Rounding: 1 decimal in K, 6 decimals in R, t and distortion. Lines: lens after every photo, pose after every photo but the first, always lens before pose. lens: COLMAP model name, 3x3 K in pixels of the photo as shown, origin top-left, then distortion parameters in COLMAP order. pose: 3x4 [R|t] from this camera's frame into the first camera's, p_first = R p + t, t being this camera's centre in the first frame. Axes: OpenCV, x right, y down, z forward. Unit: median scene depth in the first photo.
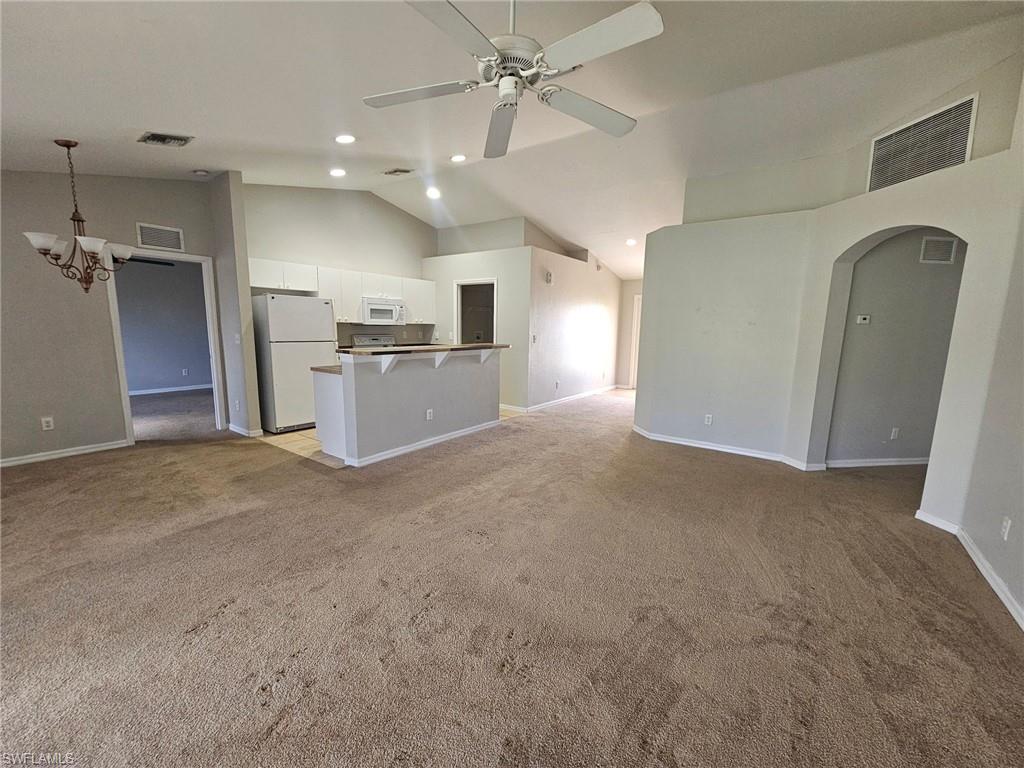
lens RADIAL K [[415.2, 0, 515.5], [0, 415.2, 385.4], [0, 0, 1]] dist [-0.001156, -0.000668]
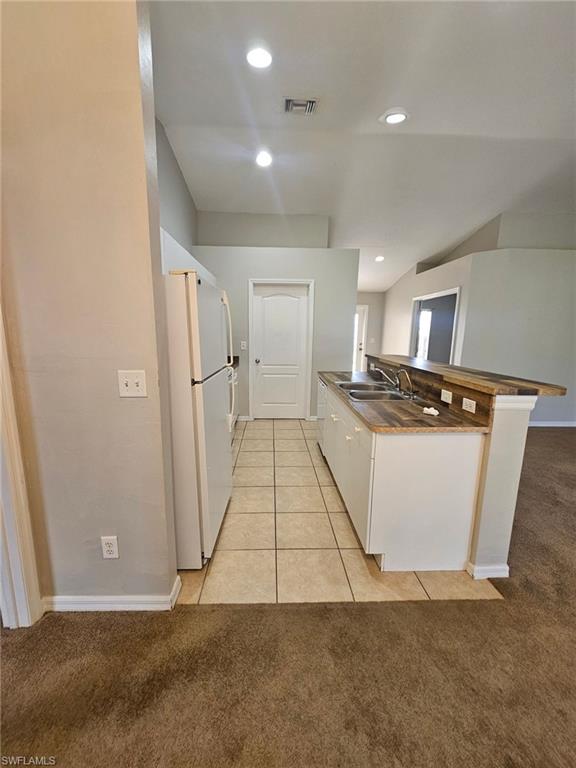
lens RADIAL K [[311.4, 0, 284.0], [0, 311.4, 386.7], [0, 0, 1]] dist [-0.001156, -0.000668]
pose [[0.792826, -0.123752, 0.596751, -0.532079], [0.097616, 0.992311, 0.076092, -0.091567], [-0.601580, -0.002075, 0.798810, 0.497212]]
